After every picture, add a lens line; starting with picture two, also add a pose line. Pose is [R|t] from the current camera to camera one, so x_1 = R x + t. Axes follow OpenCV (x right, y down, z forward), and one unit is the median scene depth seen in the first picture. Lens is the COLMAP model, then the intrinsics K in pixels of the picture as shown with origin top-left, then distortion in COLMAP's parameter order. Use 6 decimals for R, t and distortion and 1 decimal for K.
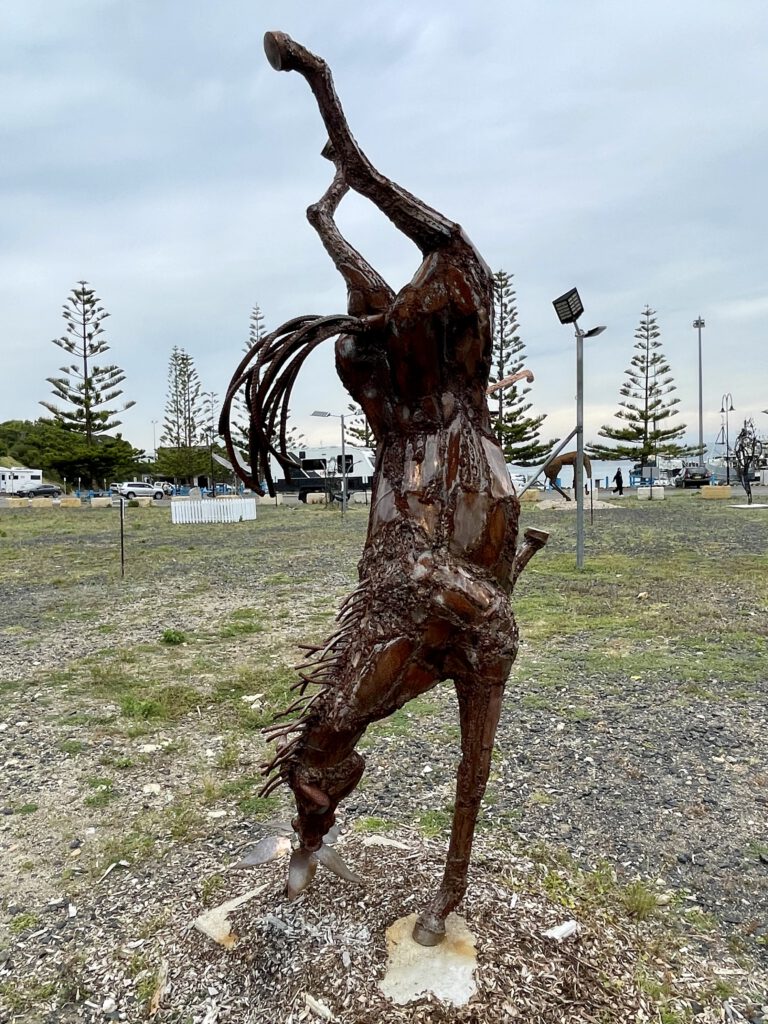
lens RADIAL K [[767.9, 0, 384.0], [0, 767.9, 512.0], [0, 0, 1]] dist [-0.001467, -0.000523]
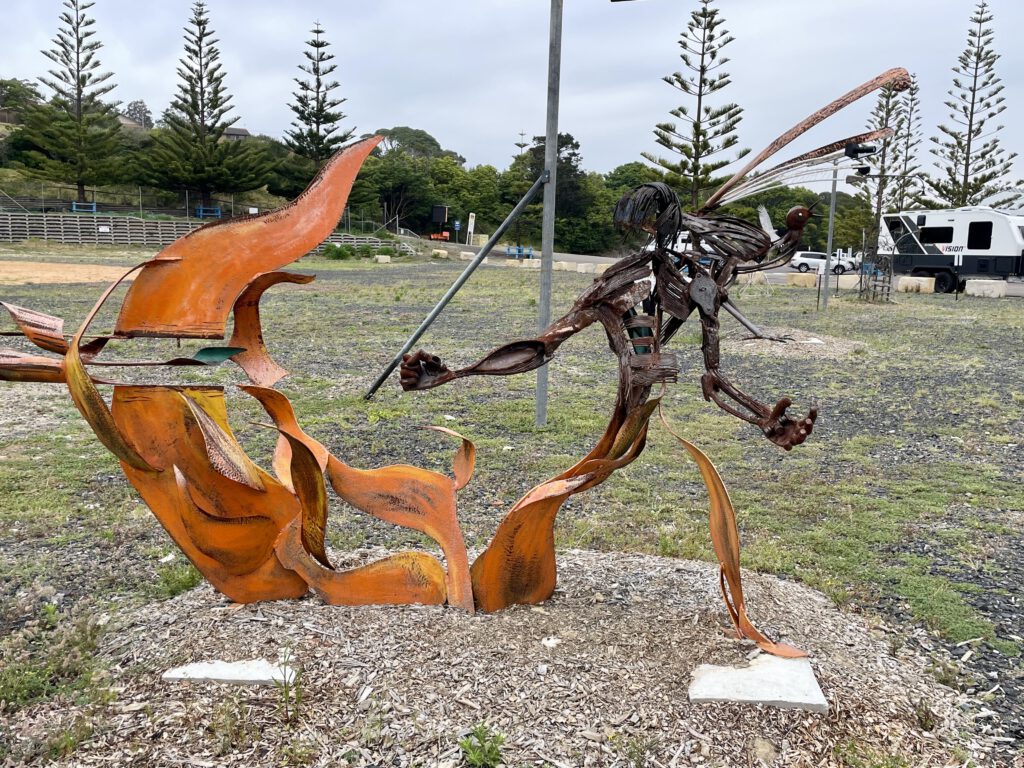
lens RADIAL K [[934.9, 0, 512.0], [0, 934.9, 384.0], [0, 0, 1]] dist [0.016278, -0.009122]
pose [[0.738541, 0.137375, -0.660065, 0.170928], [-0.069673, 0.989331, 0.127946, -0.009408], [0.670599, -0.048505, 0.740232, 0.100387]]
